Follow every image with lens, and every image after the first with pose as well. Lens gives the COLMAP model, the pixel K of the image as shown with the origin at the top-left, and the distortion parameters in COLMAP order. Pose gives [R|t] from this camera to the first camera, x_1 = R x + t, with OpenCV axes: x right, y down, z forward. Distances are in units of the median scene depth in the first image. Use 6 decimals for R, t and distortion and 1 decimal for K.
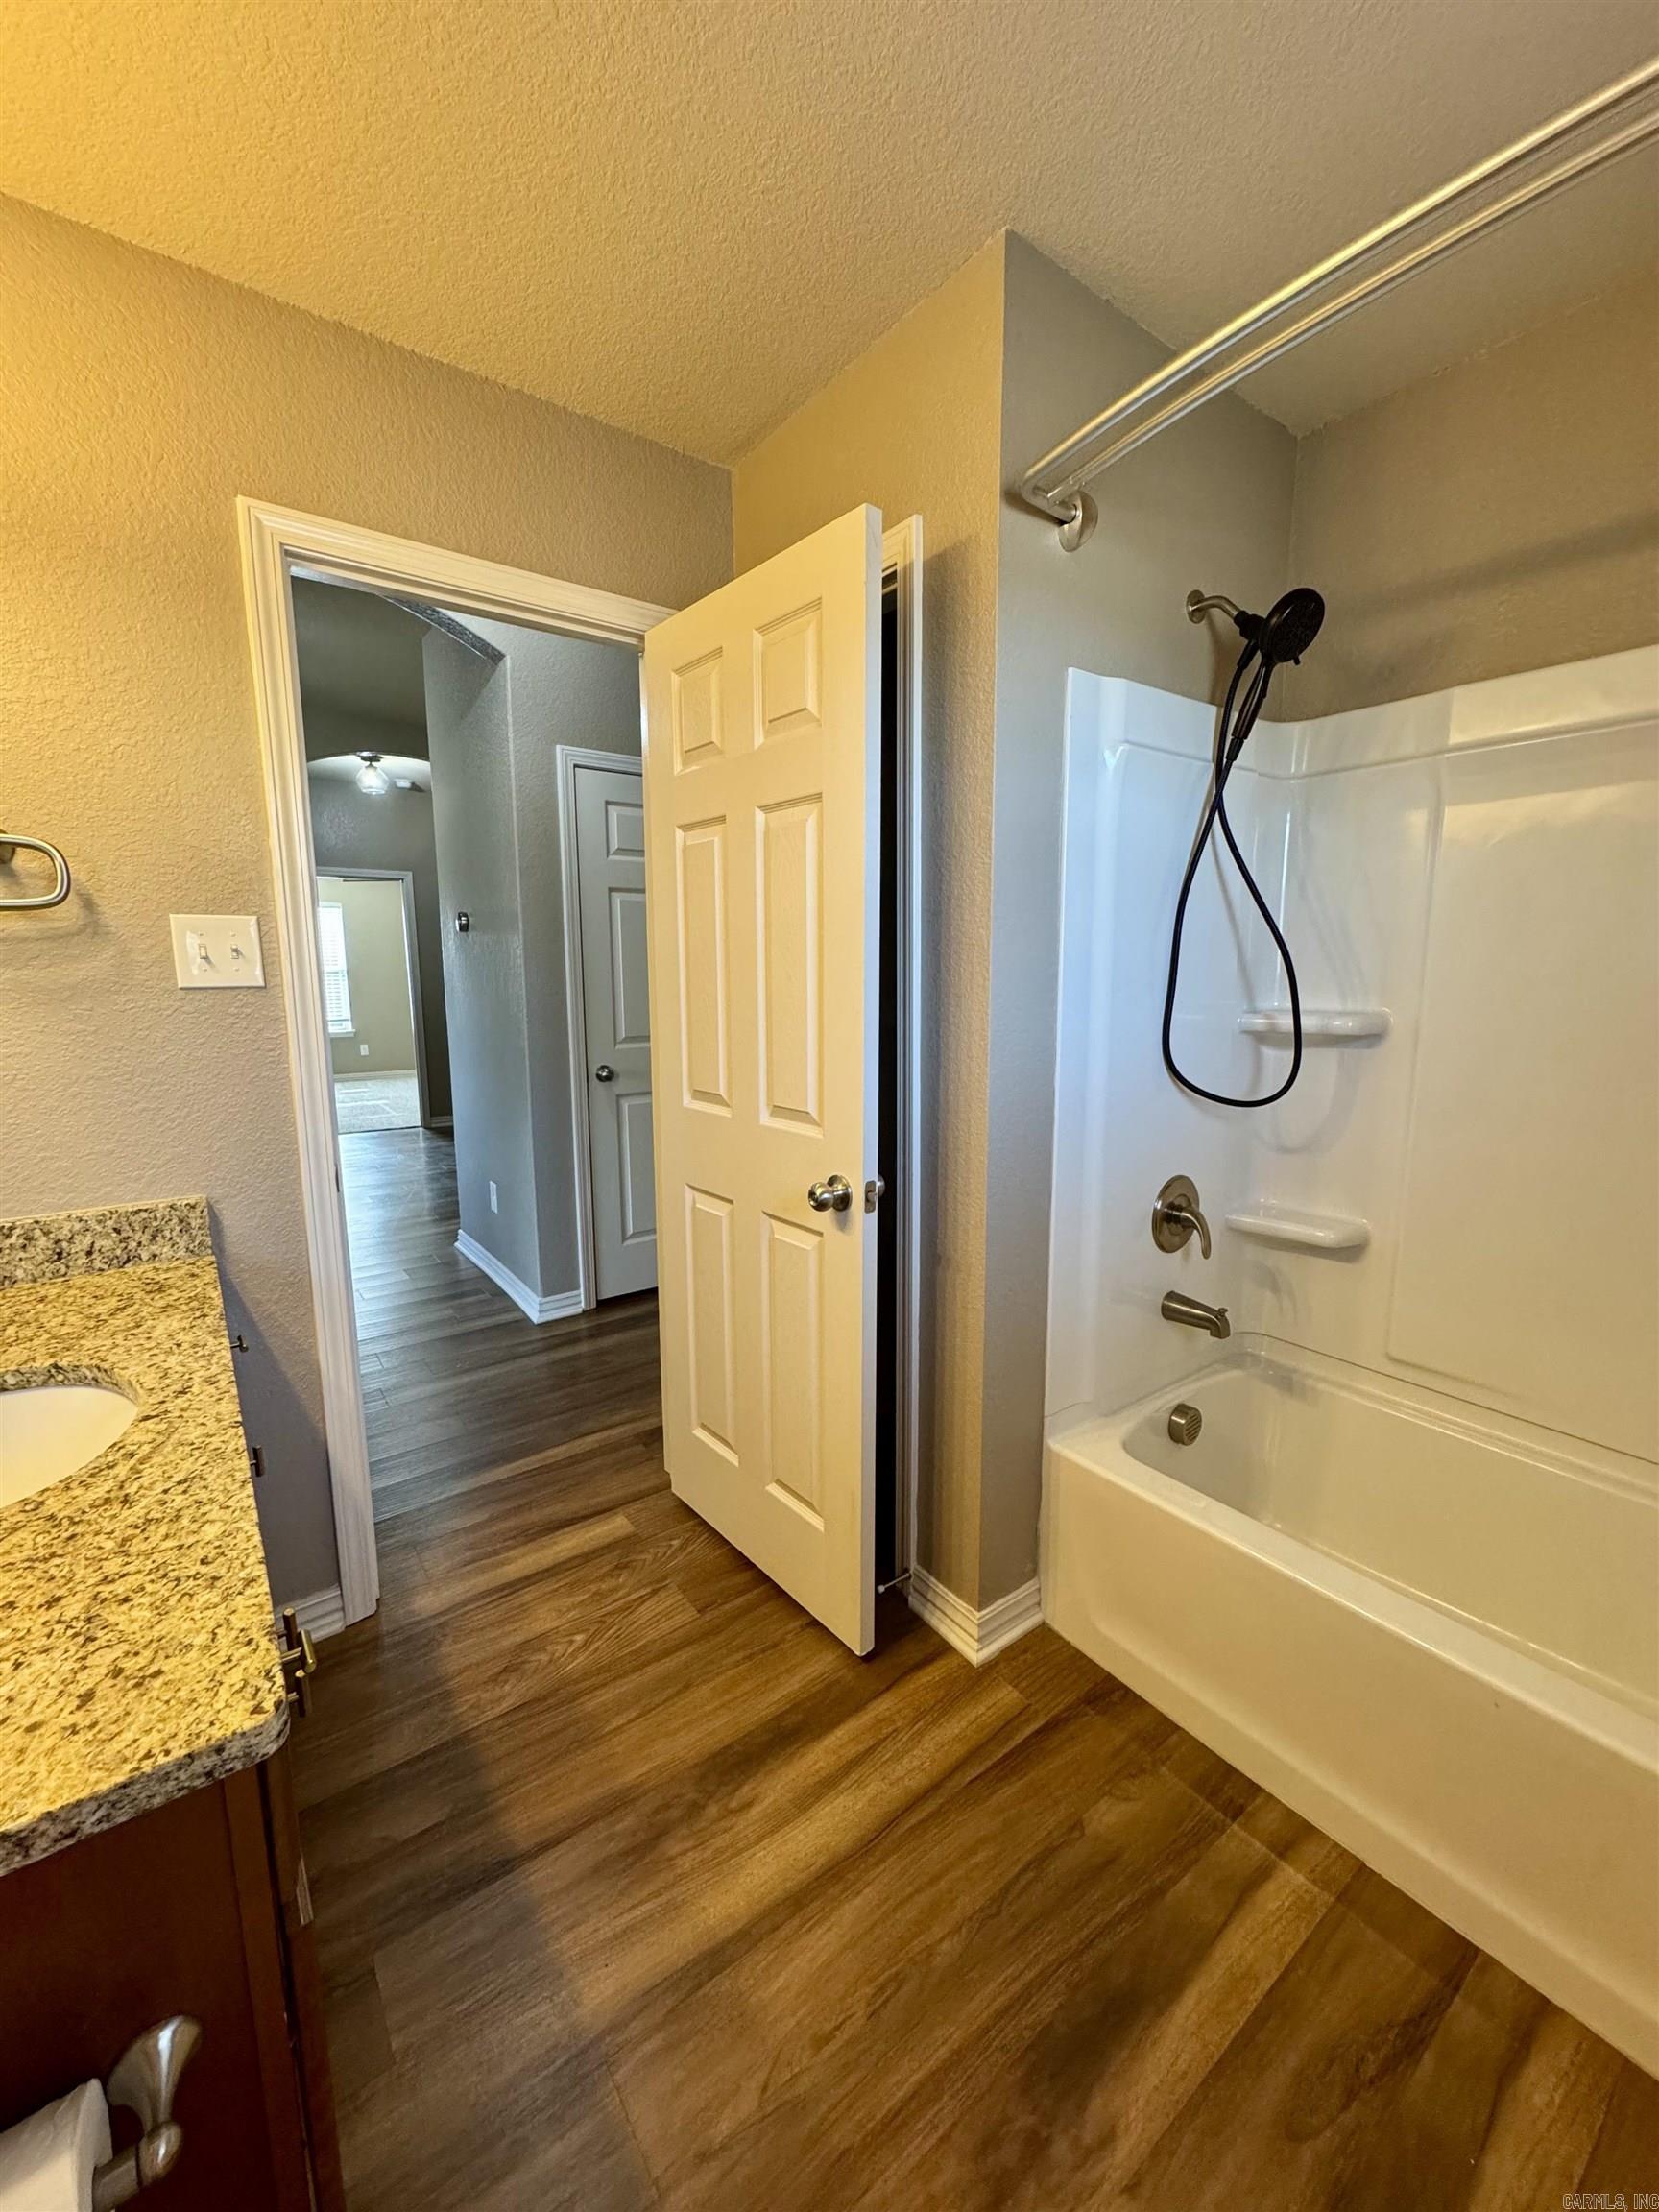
lens RADIAL K [[879.4, 0, 826.2], [0, 879.4, 1102.0], [0, 0, 1]] dist [-0.003375, 0.000544]
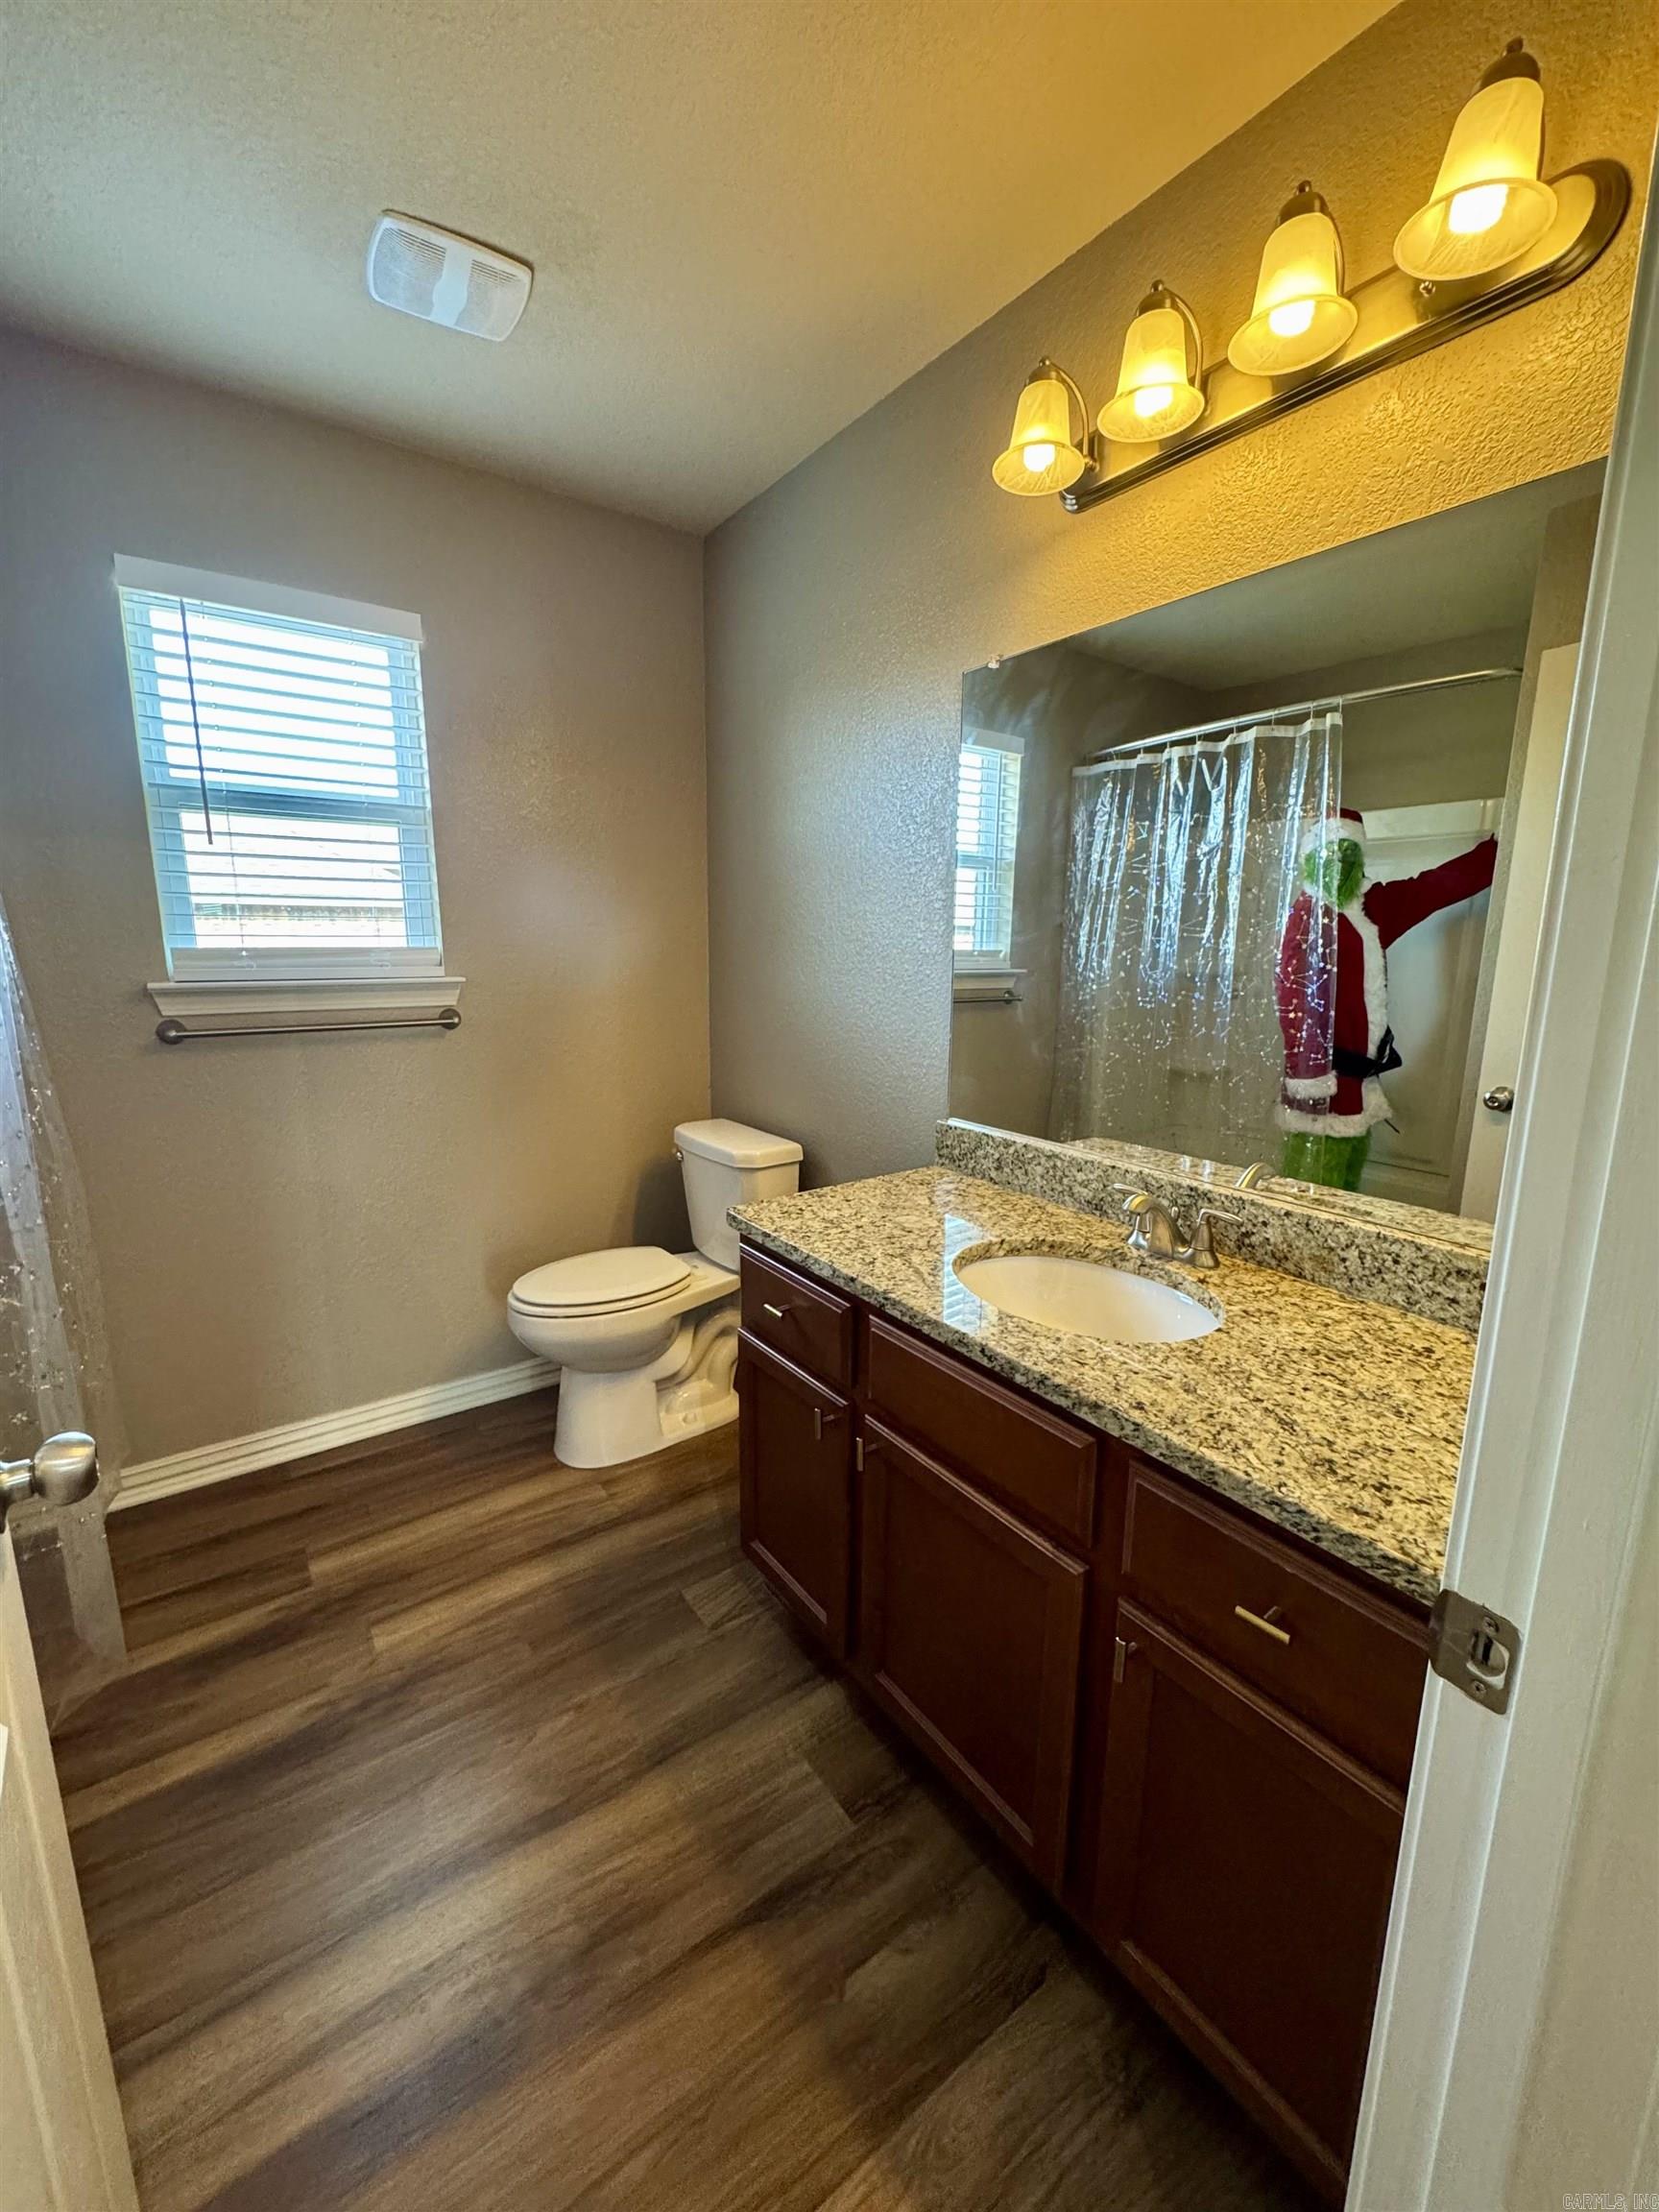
lens RADIAL K [[879.4, 0, 821.9], [0, 879.4, 1099.5], [0, 0, 1]] dist [-0.003375, 0.000544]
pose [[-0.999837, -0.004844, 0.017407, -0.670173], [0.001266, 0.942253, 0.334900, -0.366010], [-0.018024, 0.334867, -0.942093, 2.380938]]
